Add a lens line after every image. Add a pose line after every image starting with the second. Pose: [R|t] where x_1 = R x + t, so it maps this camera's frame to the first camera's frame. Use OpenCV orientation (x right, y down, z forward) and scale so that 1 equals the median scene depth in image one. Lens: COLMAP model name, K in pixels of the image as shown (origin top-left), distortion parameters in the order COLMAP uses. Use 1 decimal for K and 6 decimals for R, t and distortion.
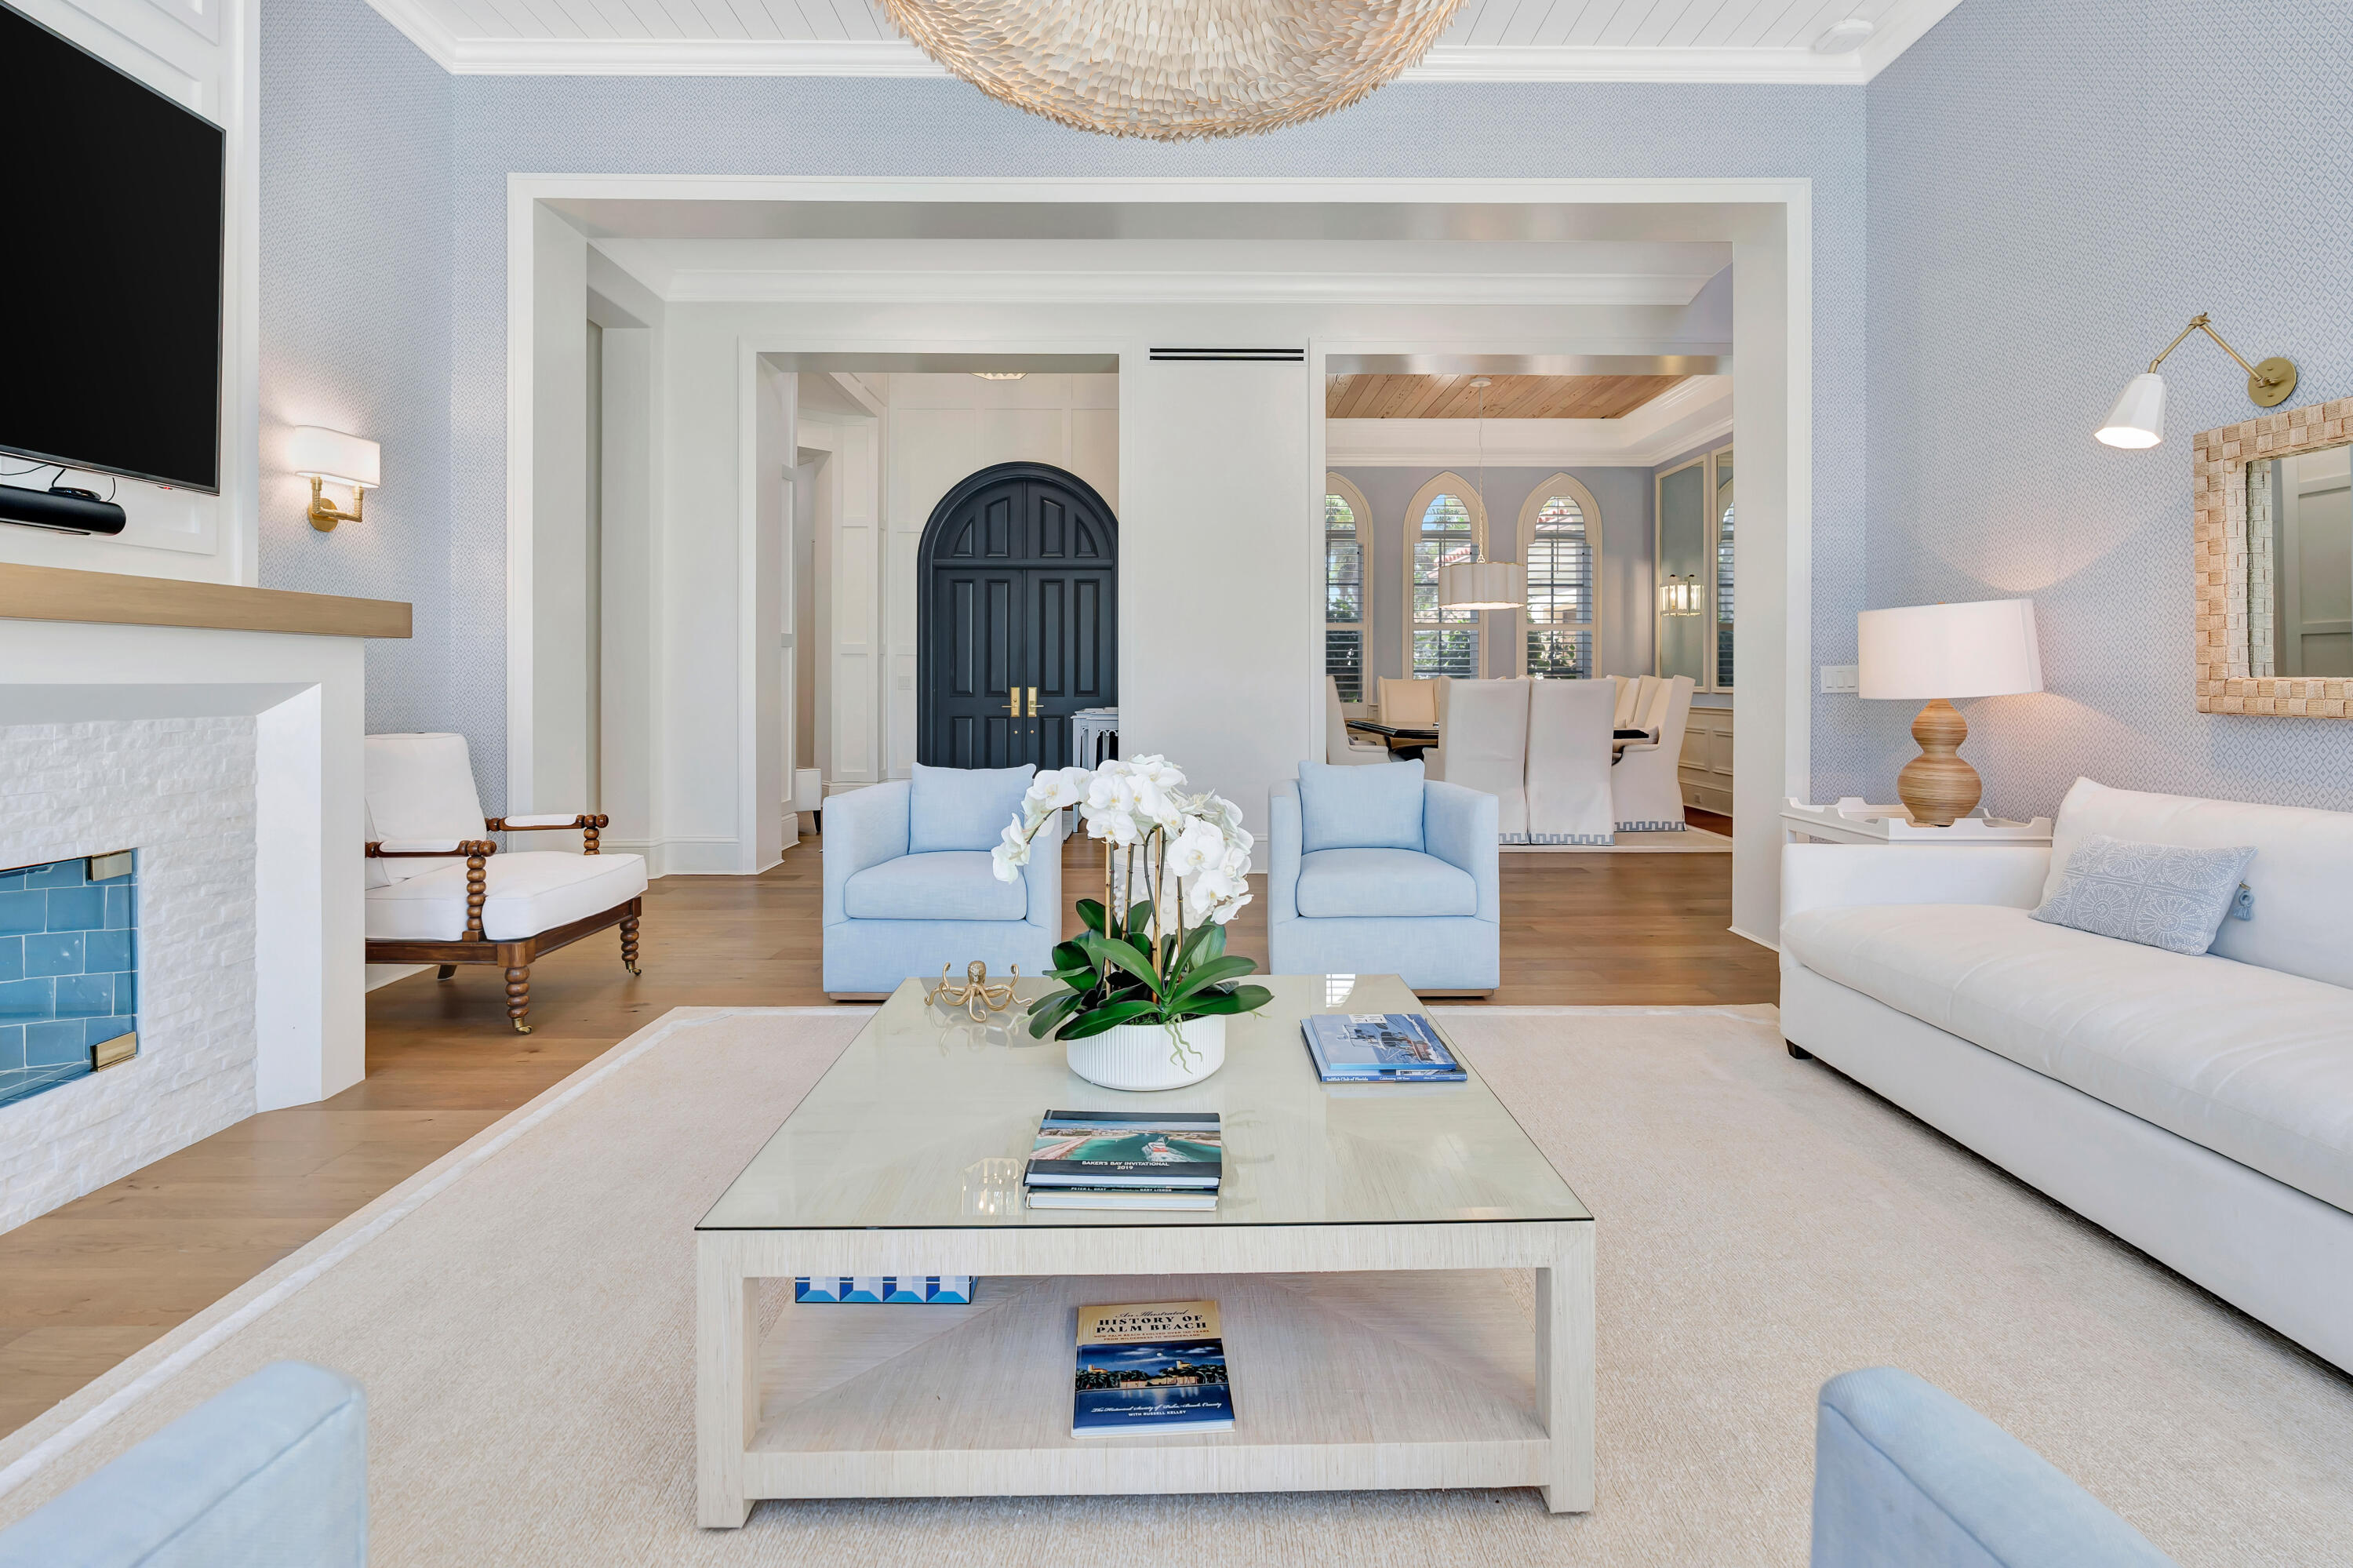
lens RADIAL K [[1092.5, 0, 1176.1], [0, 1092.5, 677.8], [0, 0, 1]] dist [0.000931, 0.000060]
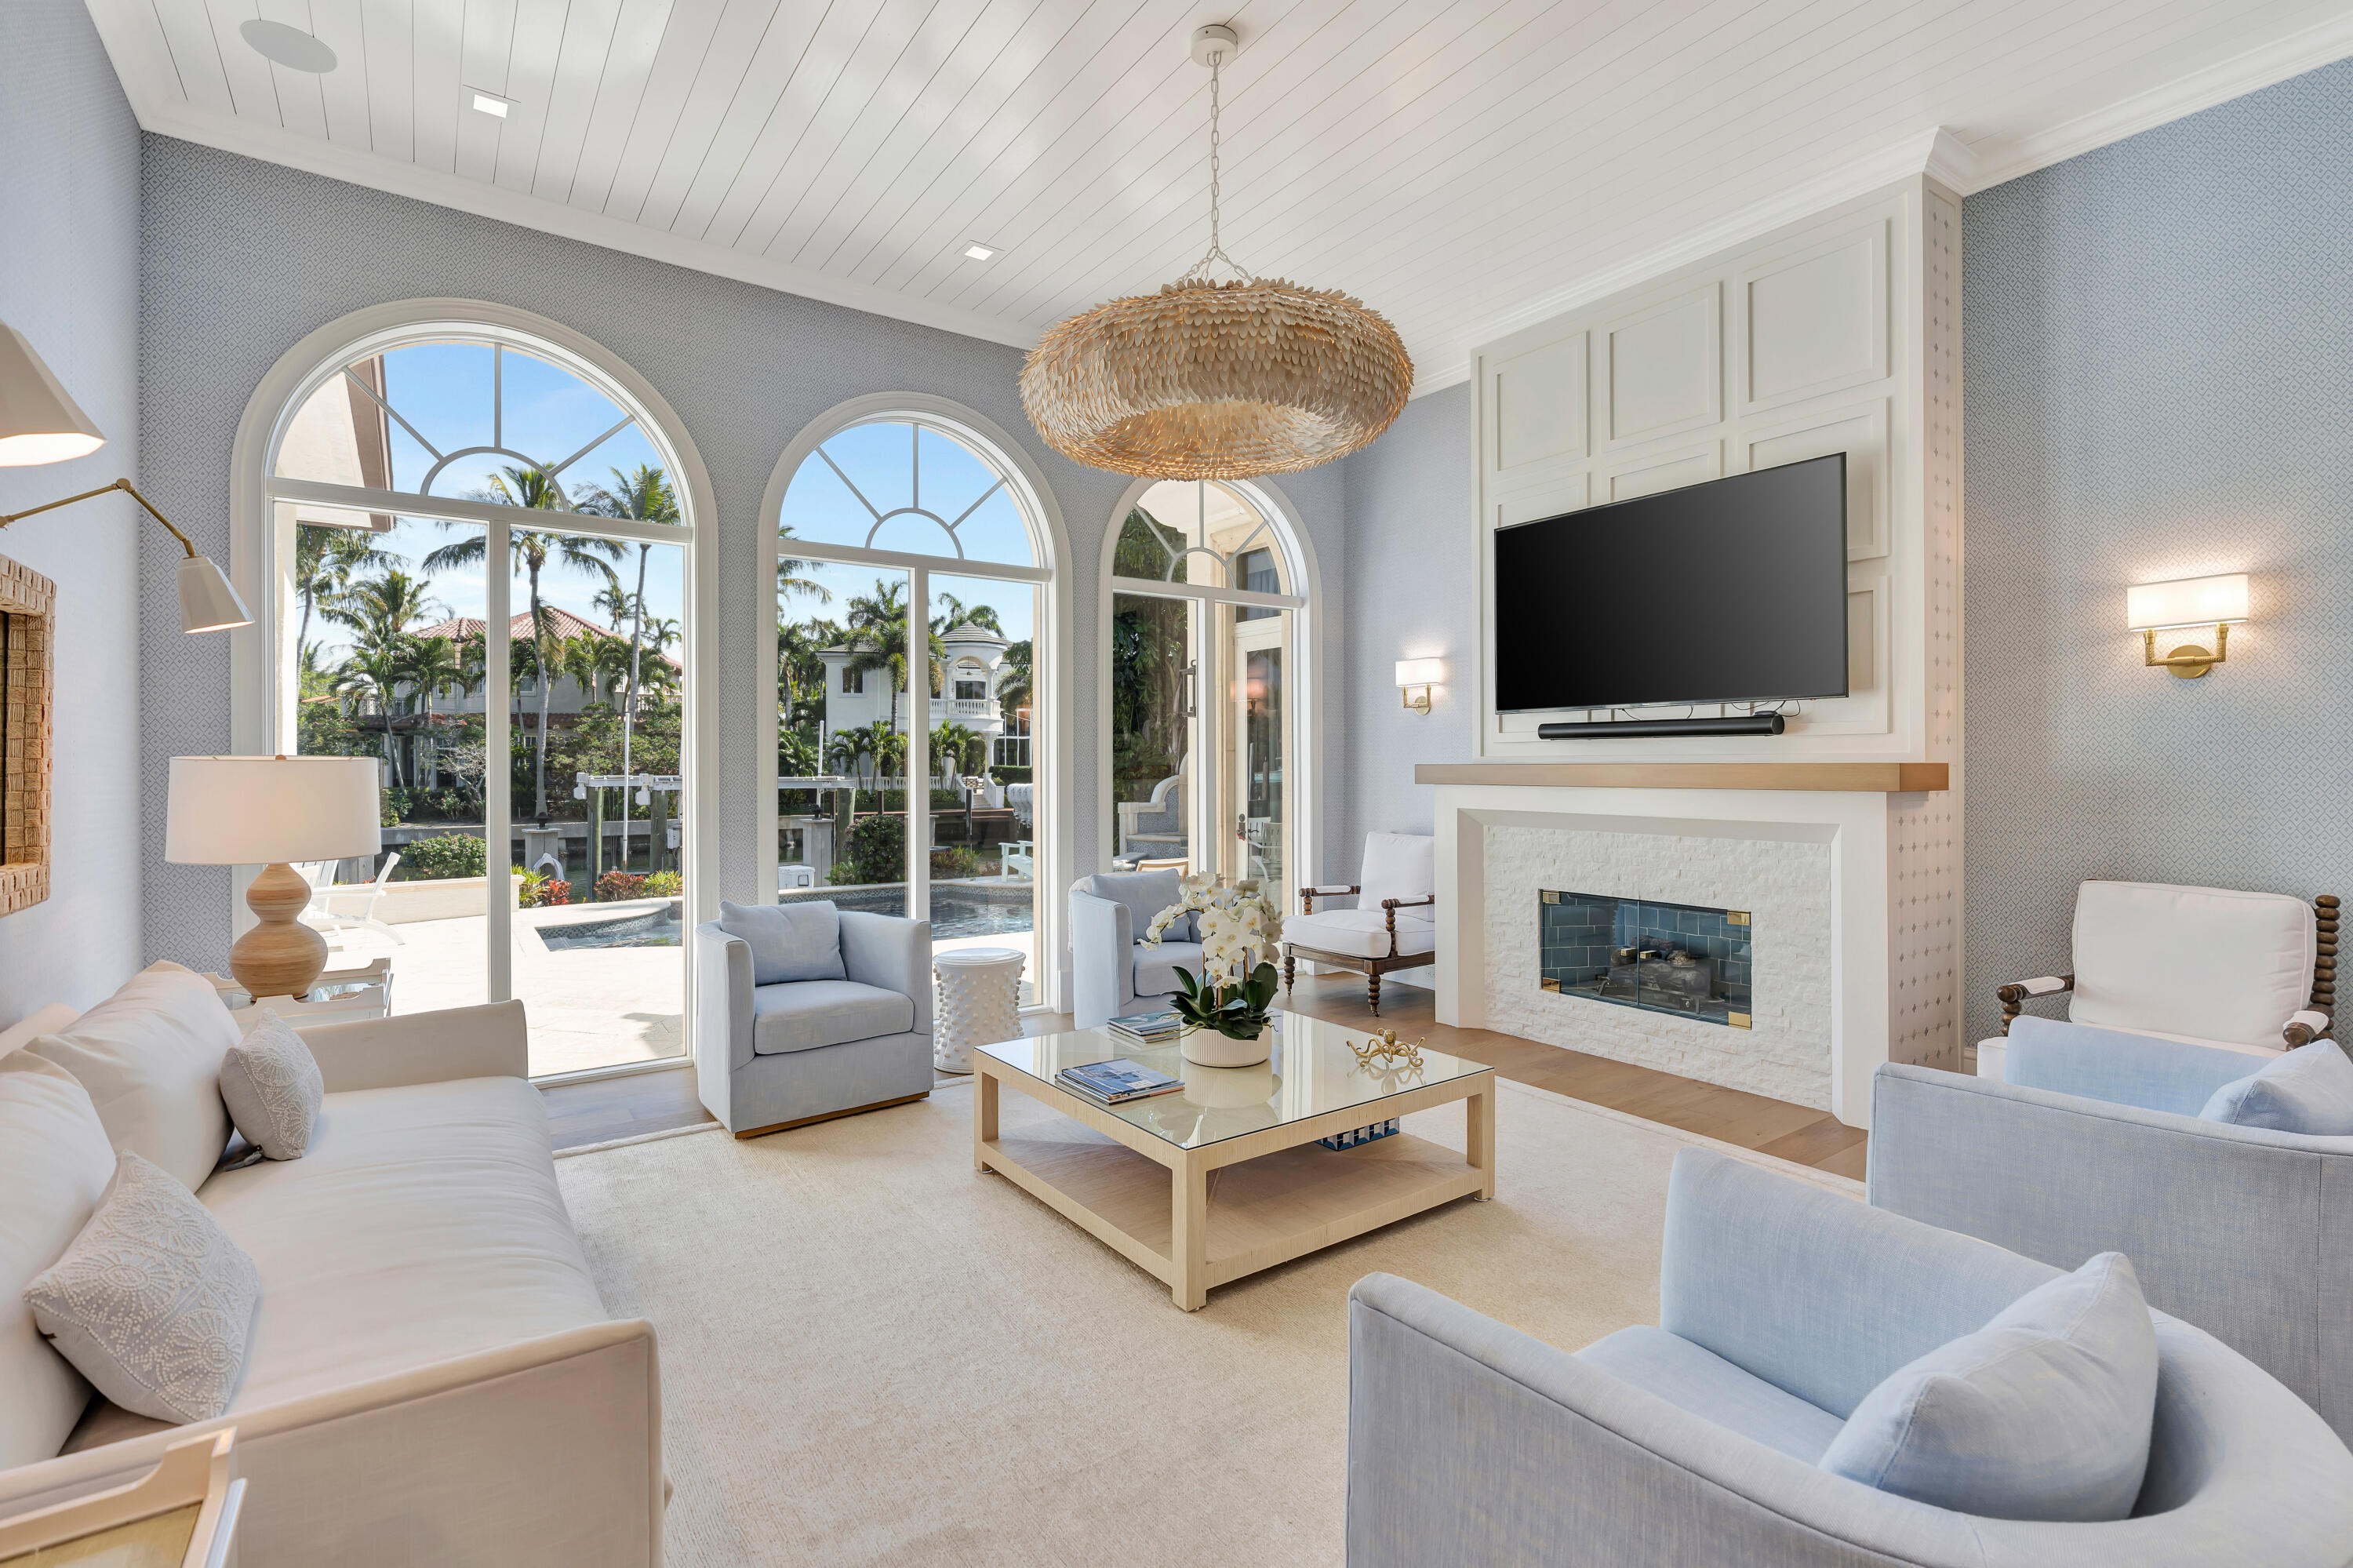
lens RADIAL K [[1059.4, 0, 1176.7], [0, 1059.4, 773.8], [0, 0, 1]] dist [-0.000776, -0.000015]
pose [[-0.819255, 0.001533, -0.573427, 0.793599], [-0.001234, 0.999989, 0.004435, -0.075055], [0.573428, 0.004341, -0.819245, 1.856768]]
